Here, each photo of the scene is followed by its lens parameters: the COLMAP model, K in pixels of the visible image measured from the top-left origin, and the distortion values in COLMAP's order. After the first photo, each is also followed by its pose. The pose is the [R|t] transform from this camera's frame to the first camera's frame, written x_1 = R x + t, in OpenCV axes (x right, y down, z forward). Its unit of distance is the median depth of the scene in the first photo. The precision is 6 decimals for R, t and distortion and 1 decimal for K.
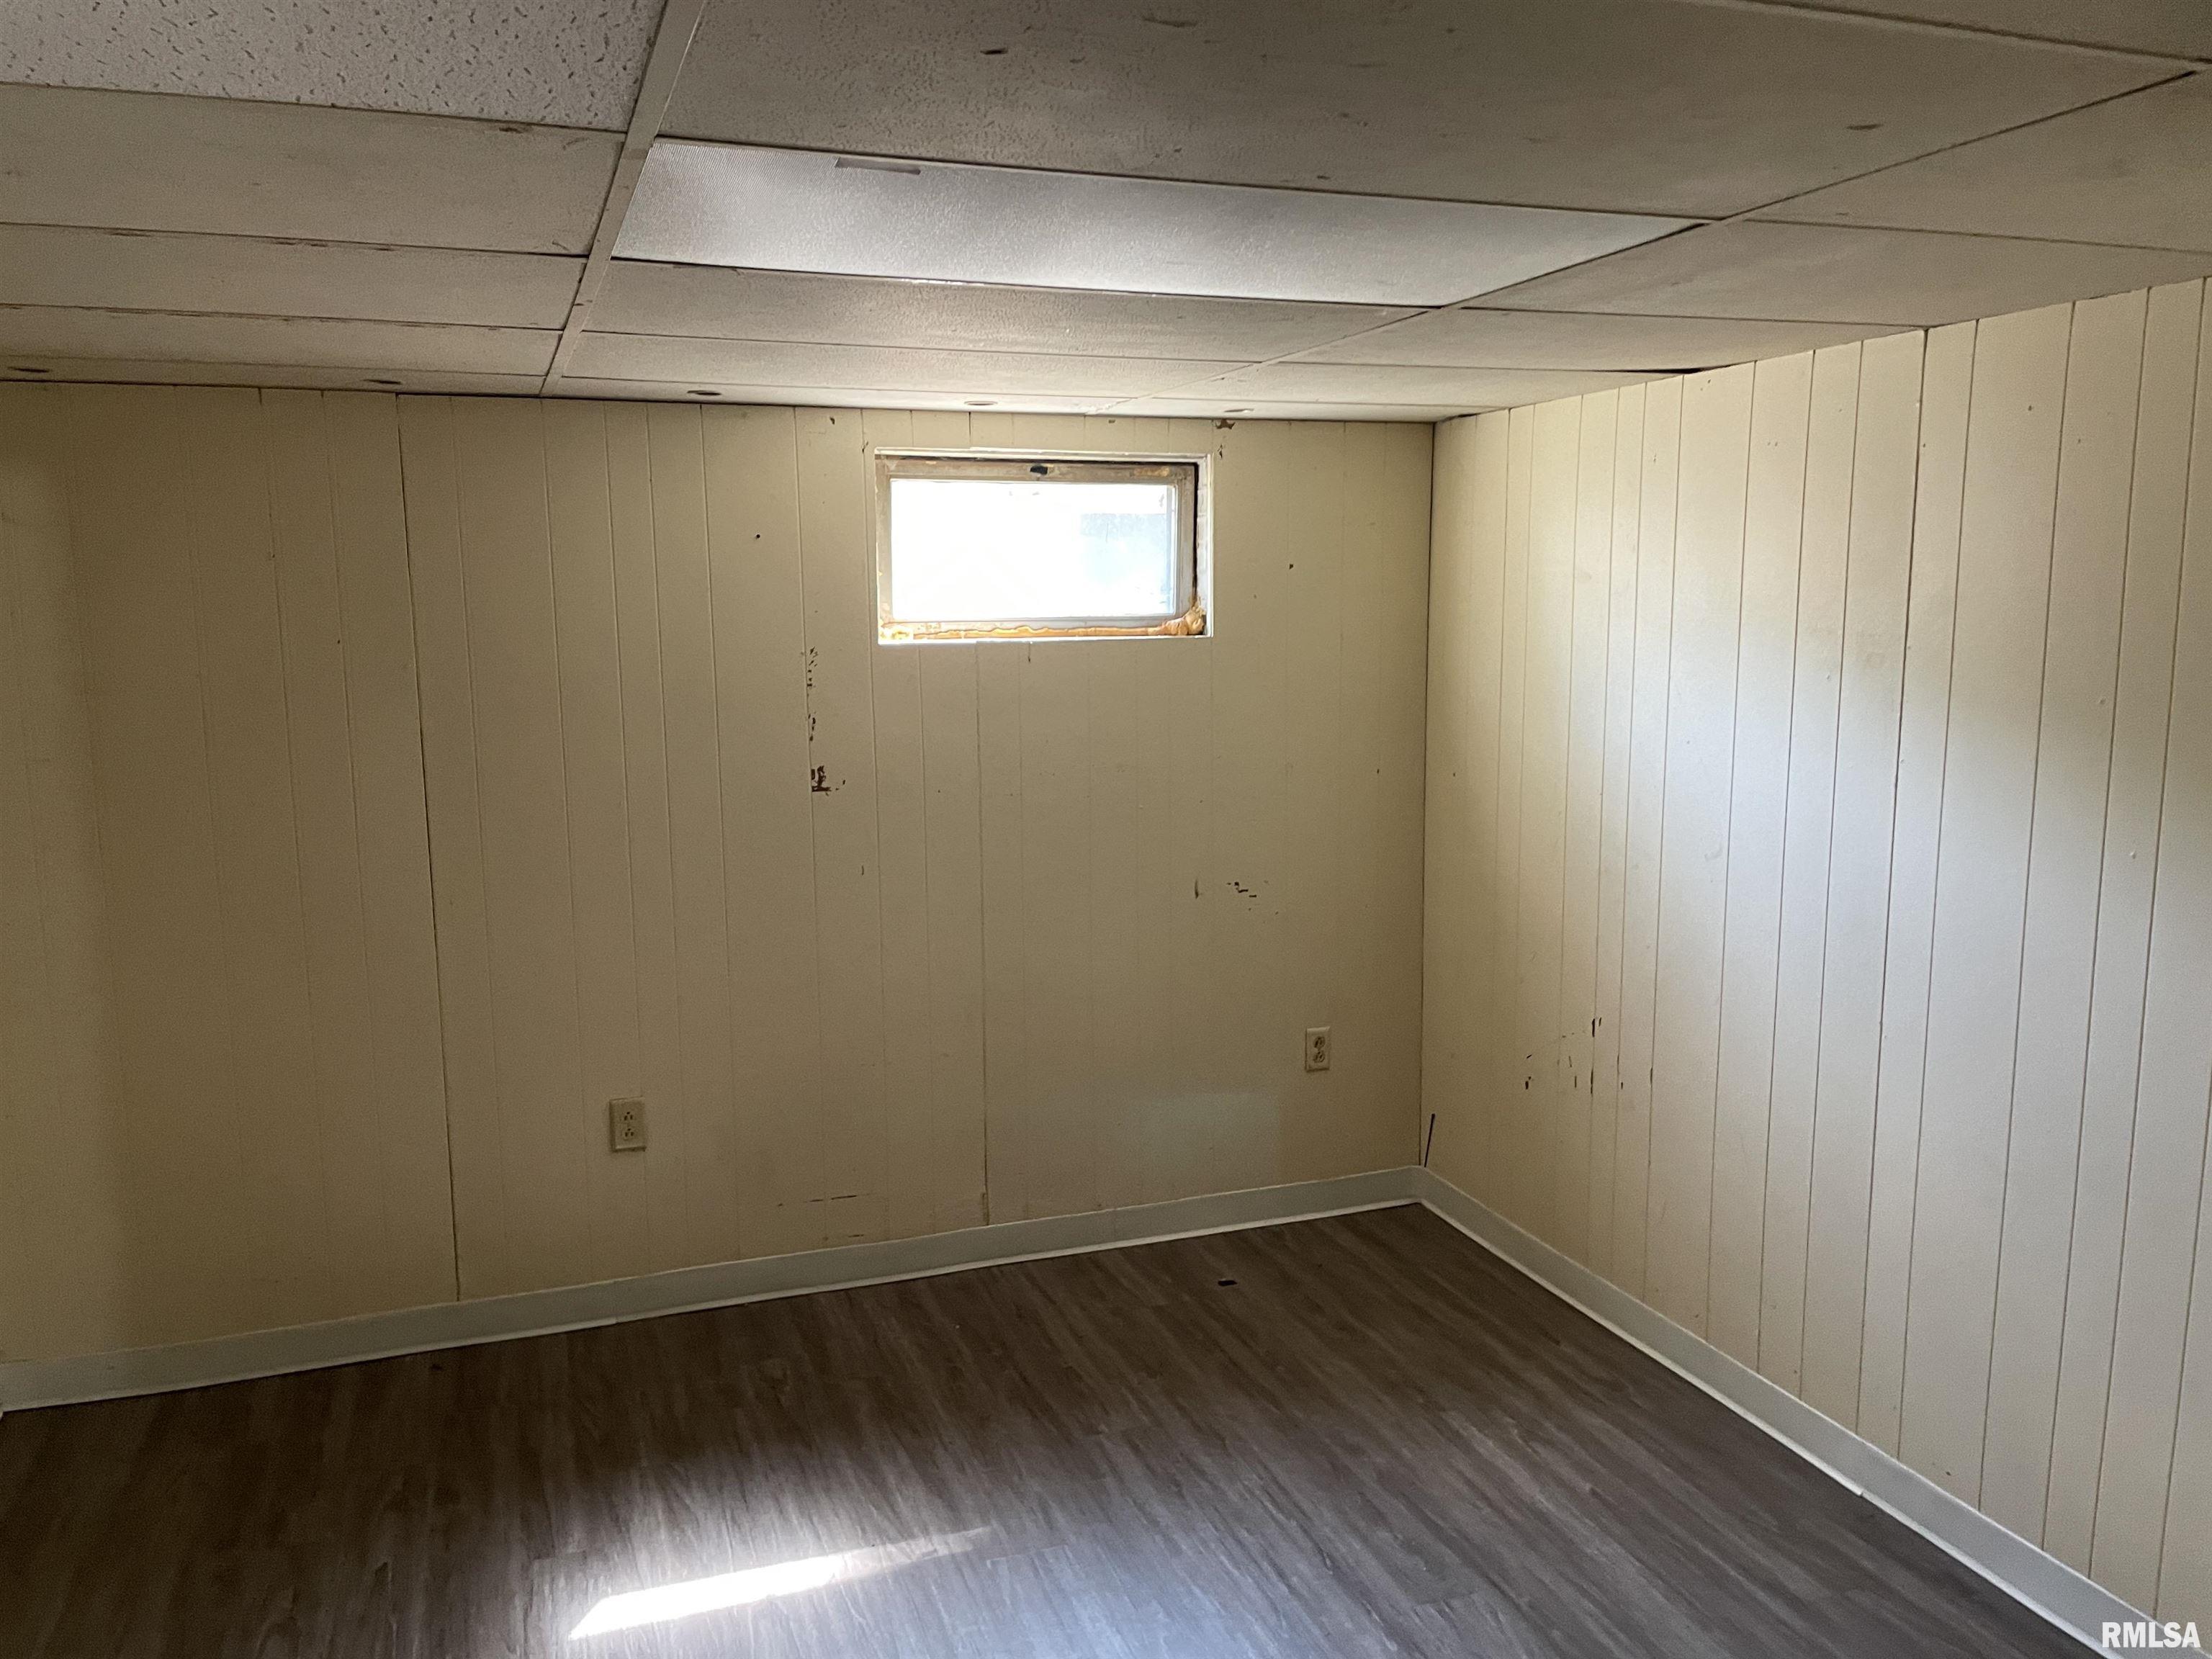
lens RADIAL K [[1681.7, 0, 1104.9], [0, 1681.7, 829.3], [0, 0, 1]] dist [0.004757, -0.000667]
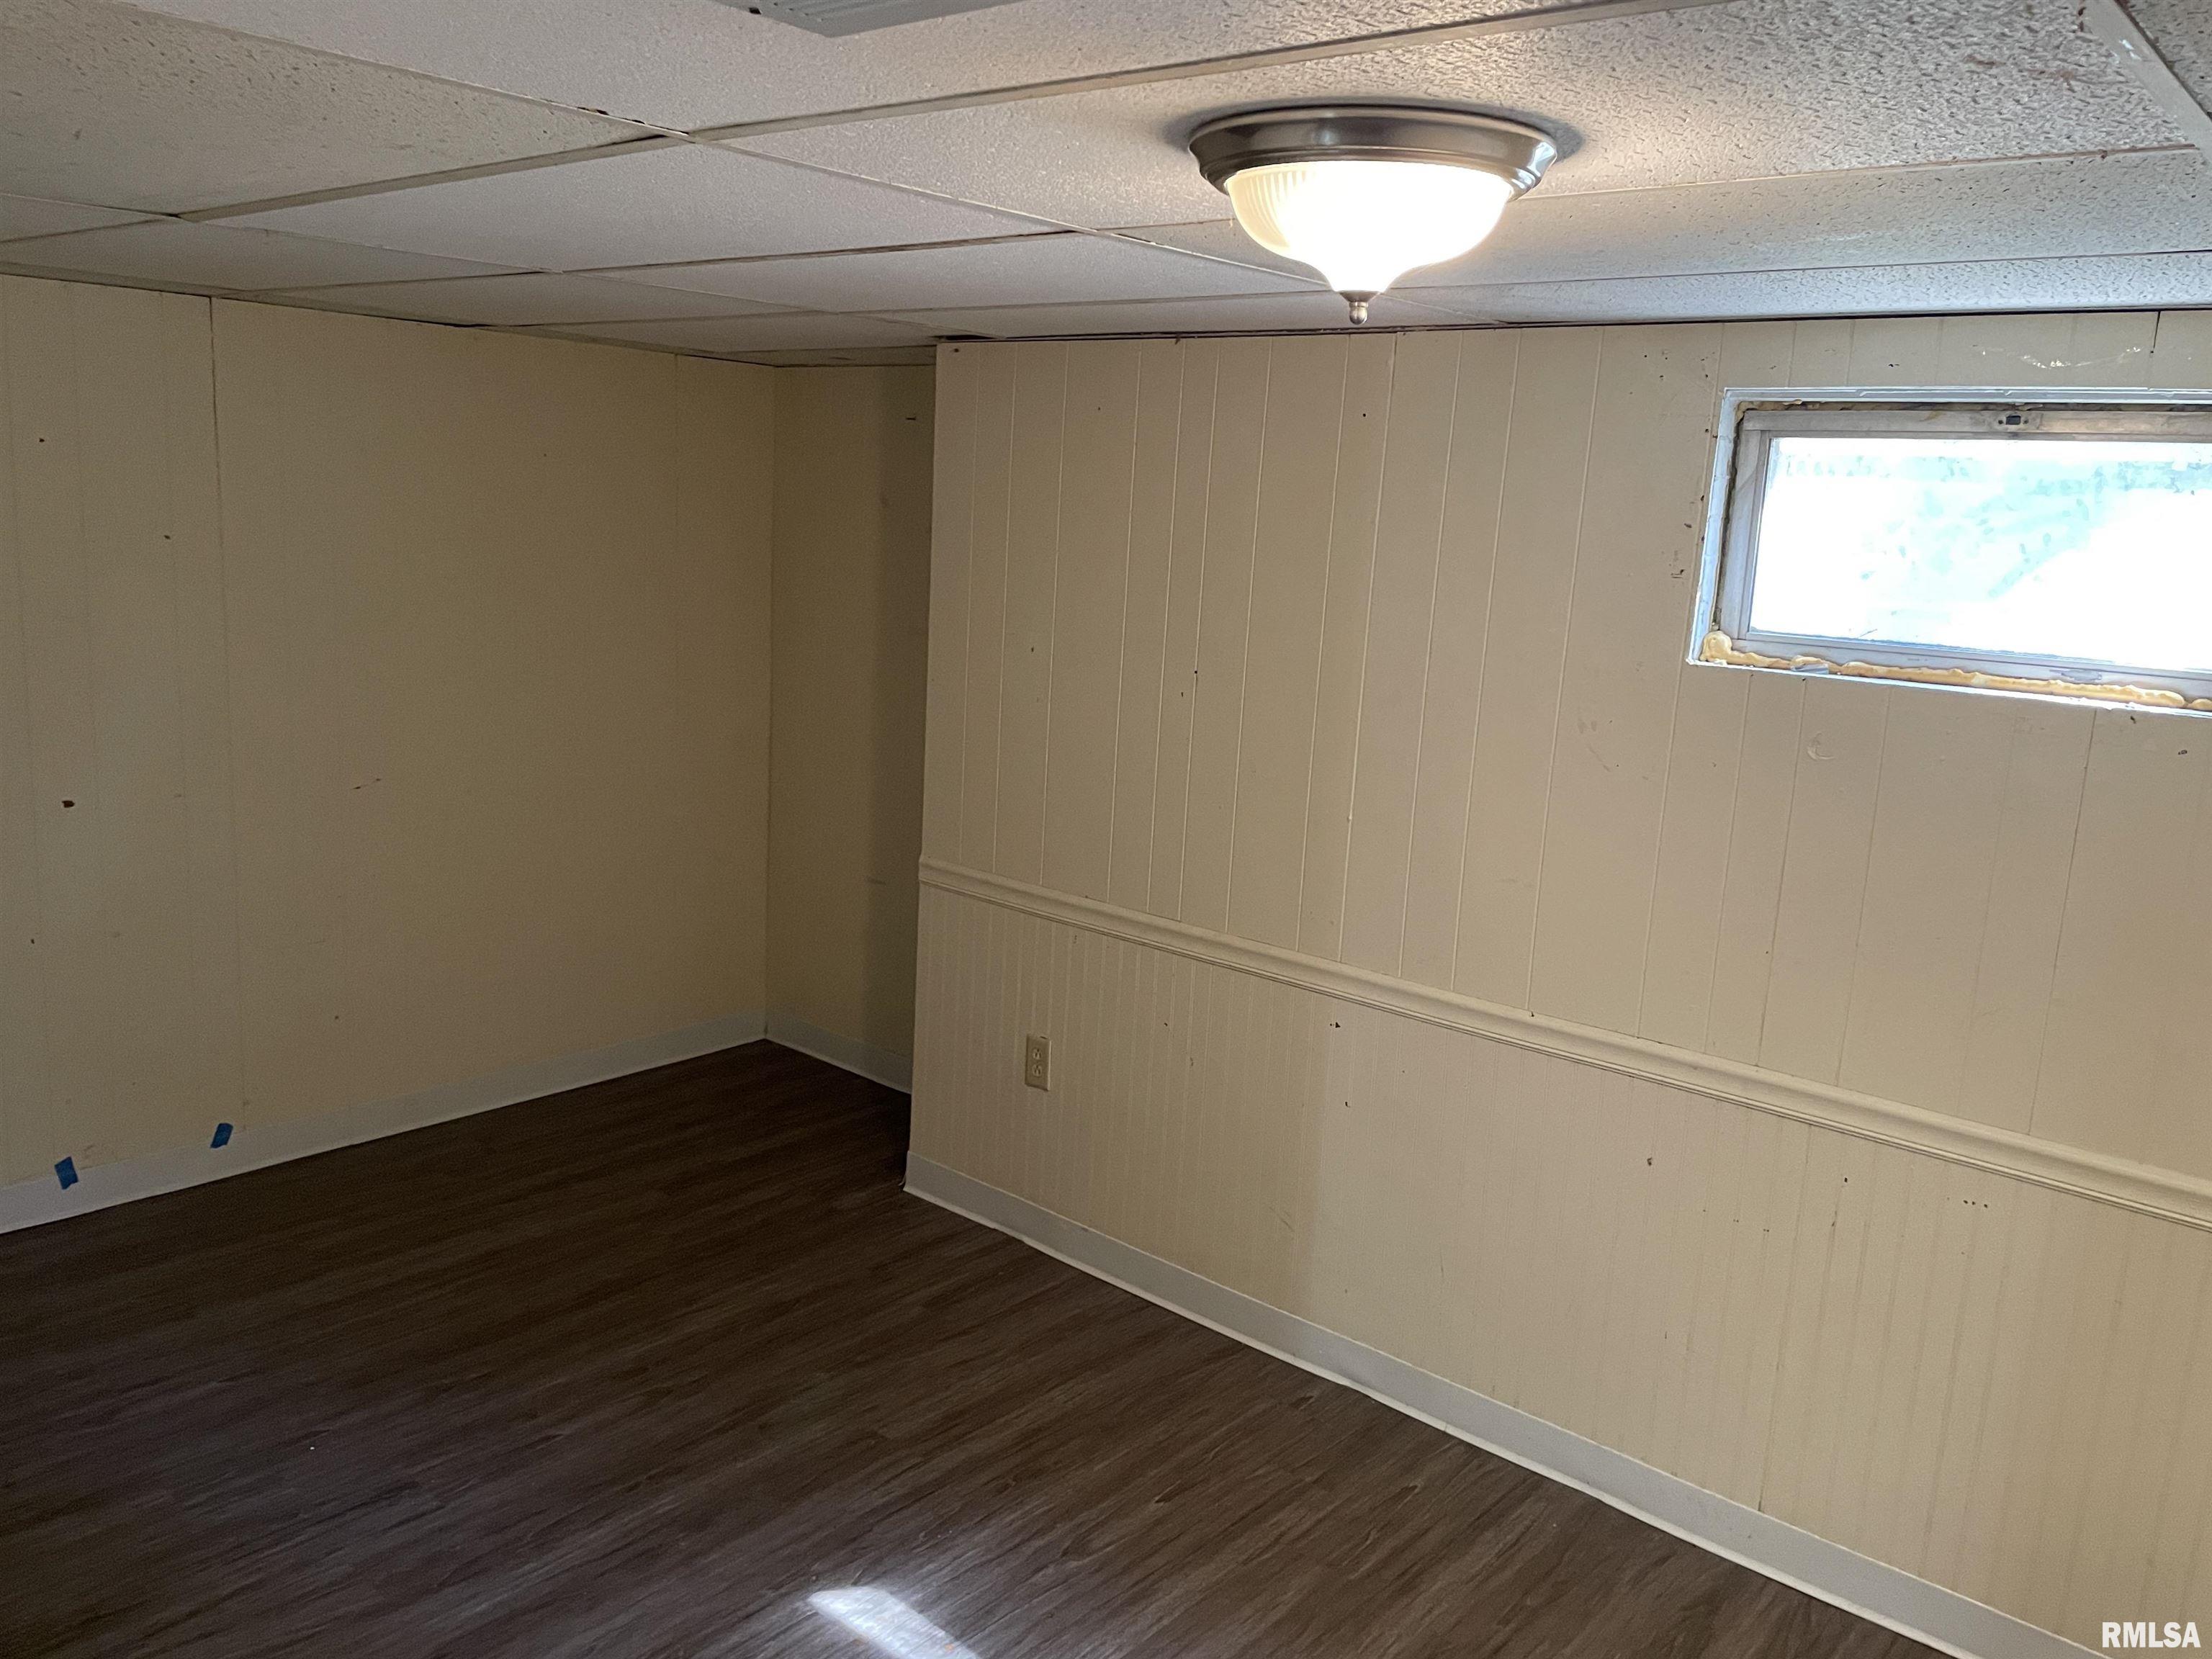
lens RADIAL K [[1681.7, 0, 1105.2], [0, 1681.7, 828.9], [0, 0, 1]] dist [0.004757, -0.000667]
pose [[0.484310, 0.202965, -0.851028, 0.360554], [-0.189408, 0.973974, 0.124497, -0.083051], [0.854147, 0.100897, 0.510149, 0.423841]]
